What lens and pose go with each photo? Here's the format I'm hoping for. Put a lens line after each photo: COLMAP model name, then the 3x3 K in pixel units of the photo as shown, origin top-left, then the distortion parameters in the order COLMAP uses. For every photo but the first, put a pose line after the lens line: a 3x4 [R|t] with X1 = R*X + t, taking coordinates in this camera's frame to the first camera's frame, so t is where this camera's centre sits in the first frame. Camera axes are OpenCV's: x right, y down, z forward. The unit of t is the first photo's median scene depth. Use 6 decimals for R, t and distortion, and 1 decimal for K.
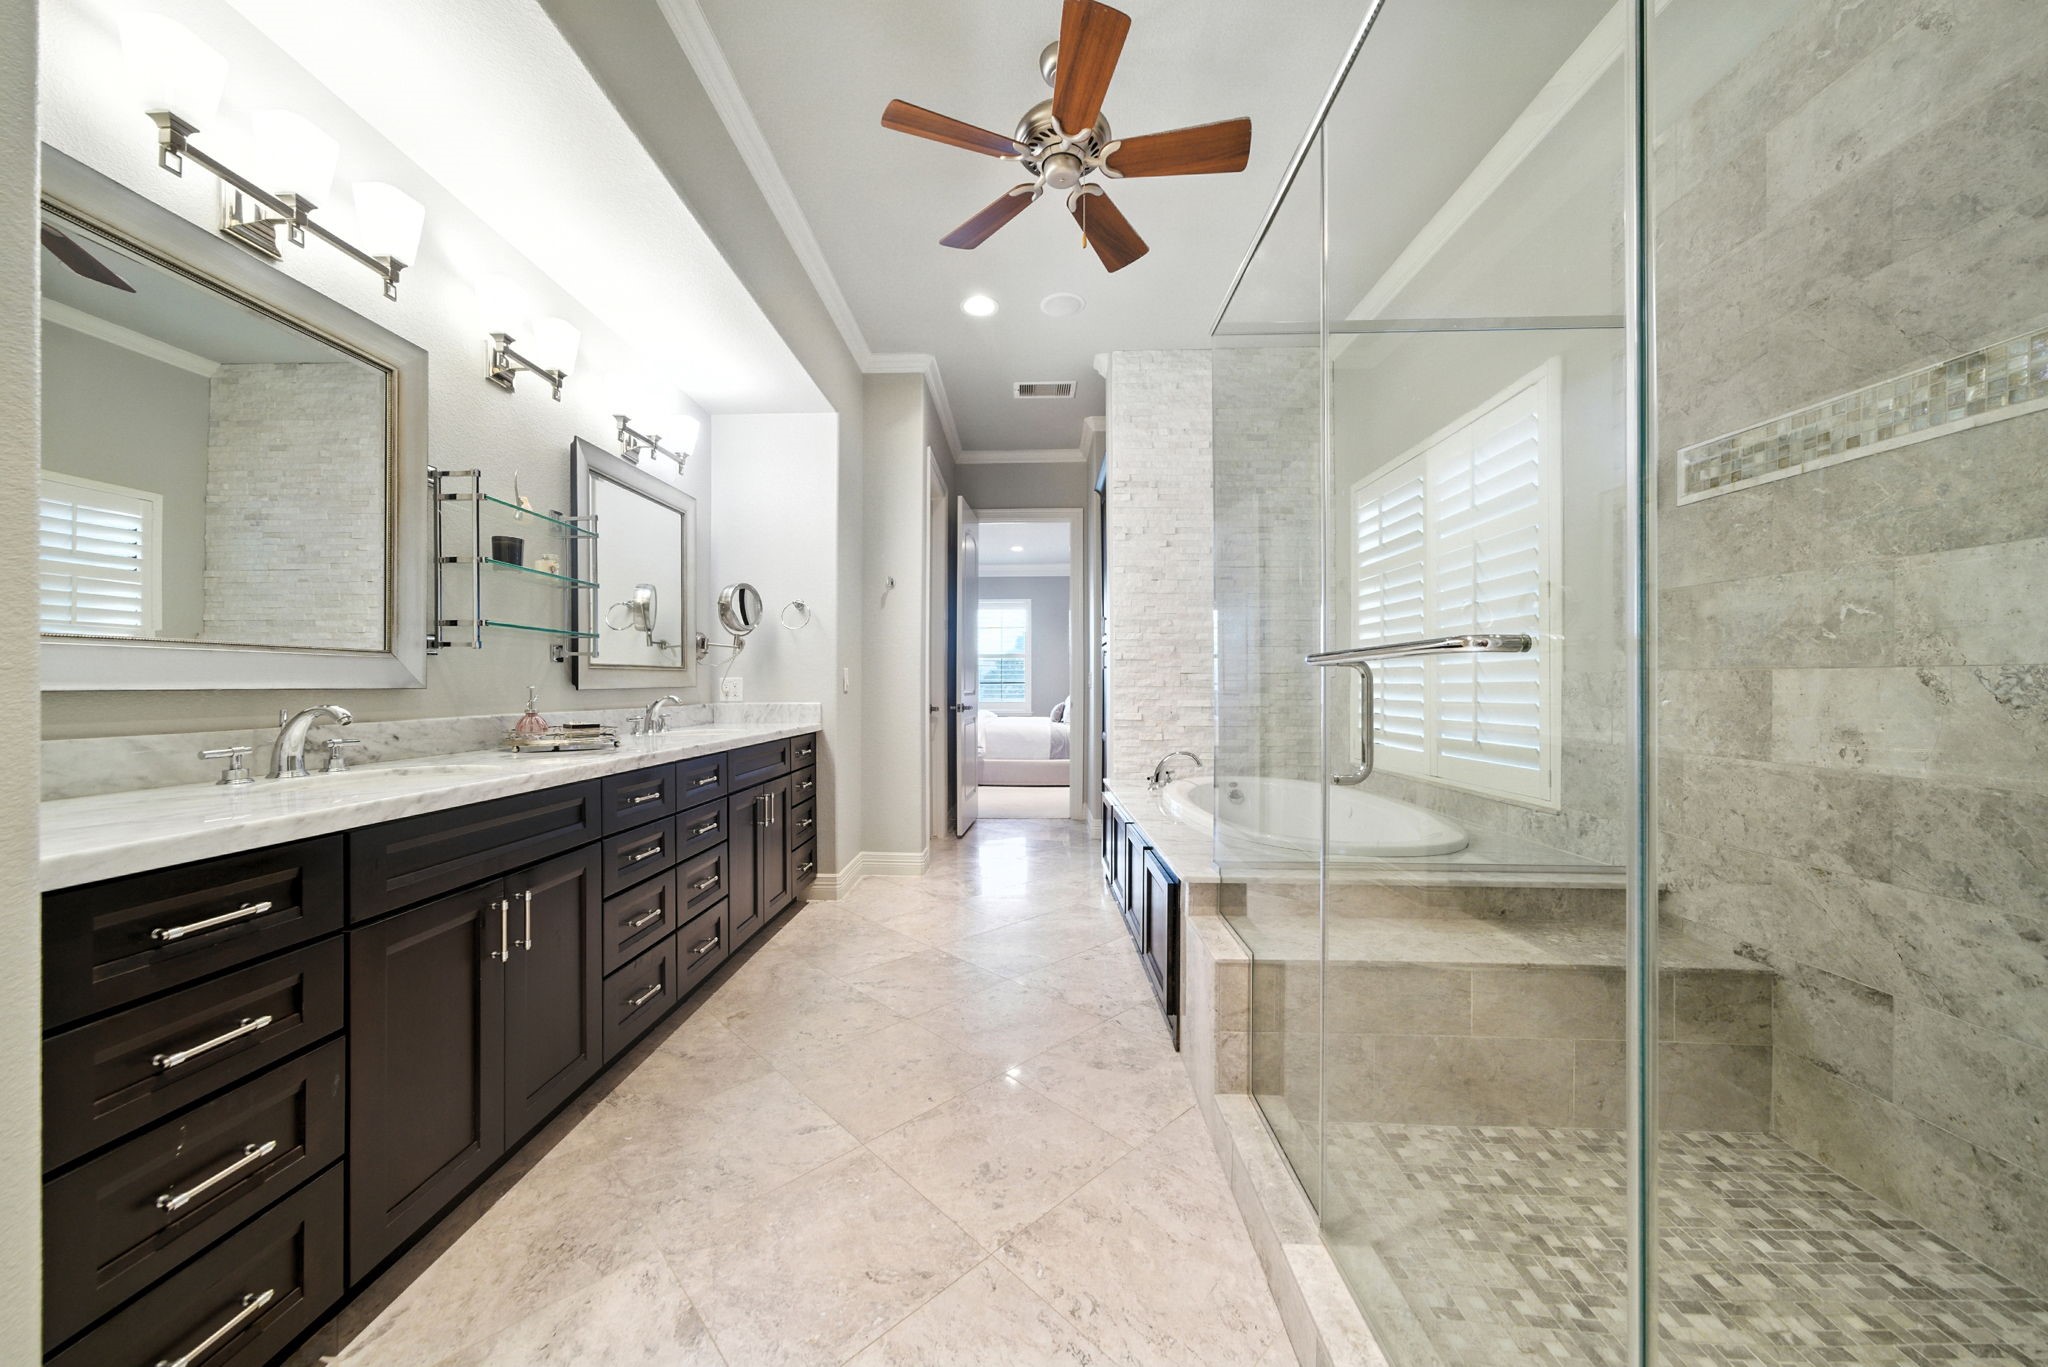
lens RADIAL K [[705.5, 0, 1017.1], [0, 705.5, 683.6], [0, 0, 1]] dist [-0.008504, 0.001344]
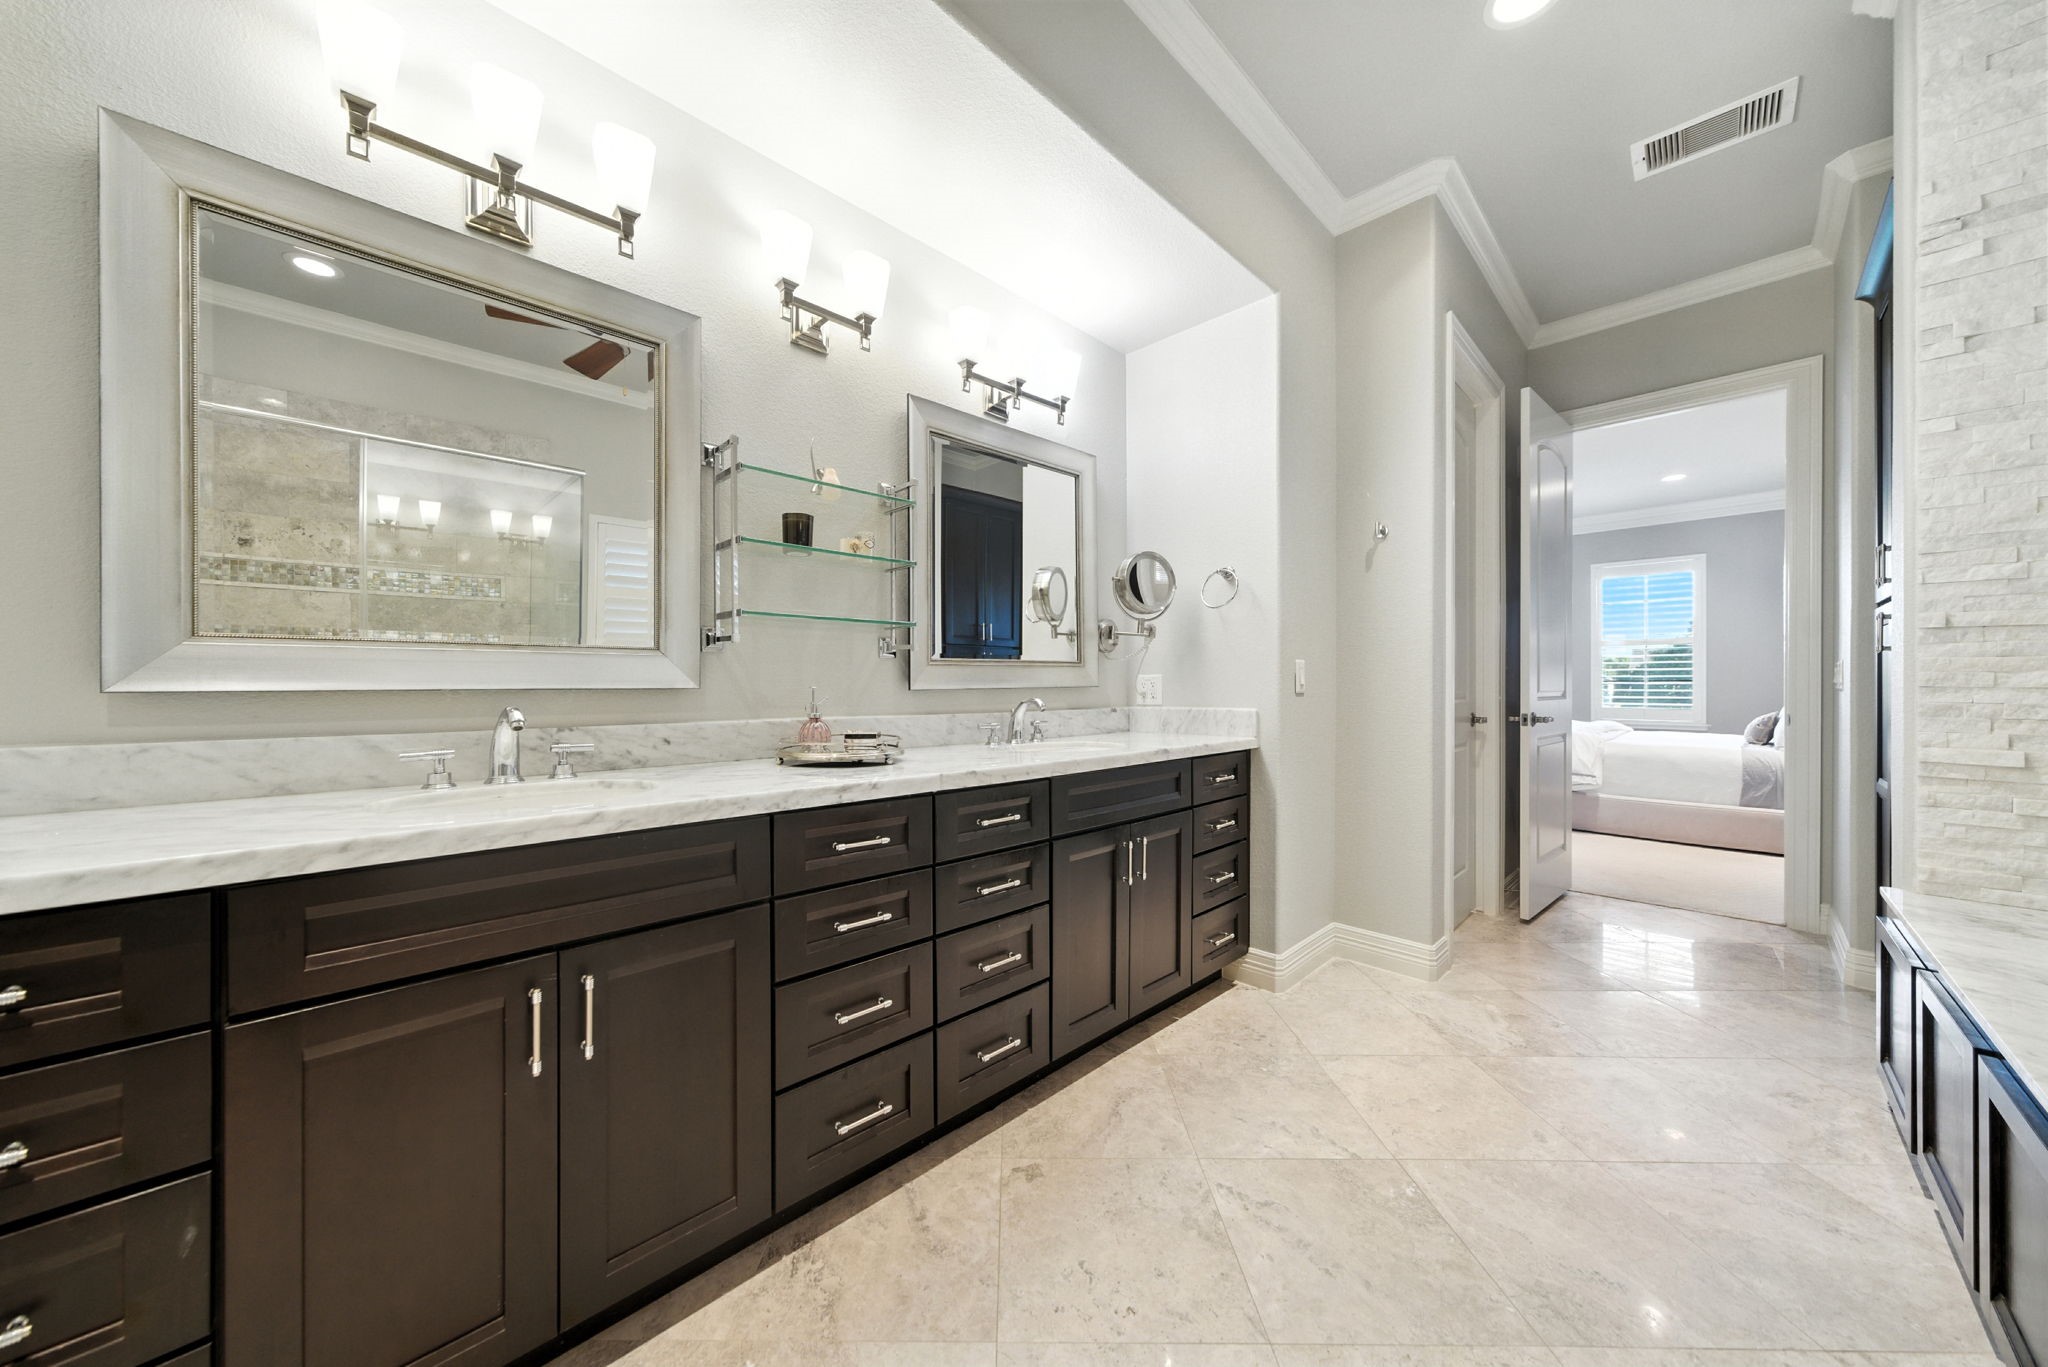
lens RADIAL K [[705.5, 0, 990.3], [0, 705.5, 686.2], [0, 0, 1]] dist [-0.008504, 0.001344]
pose [[0.709970, 0.003641, -0.704223, 0.041050], [0.000850, 0.999981, 0.006027, -0.000729], [0.704231, -0.004877, 0.709954, 0.372623]]
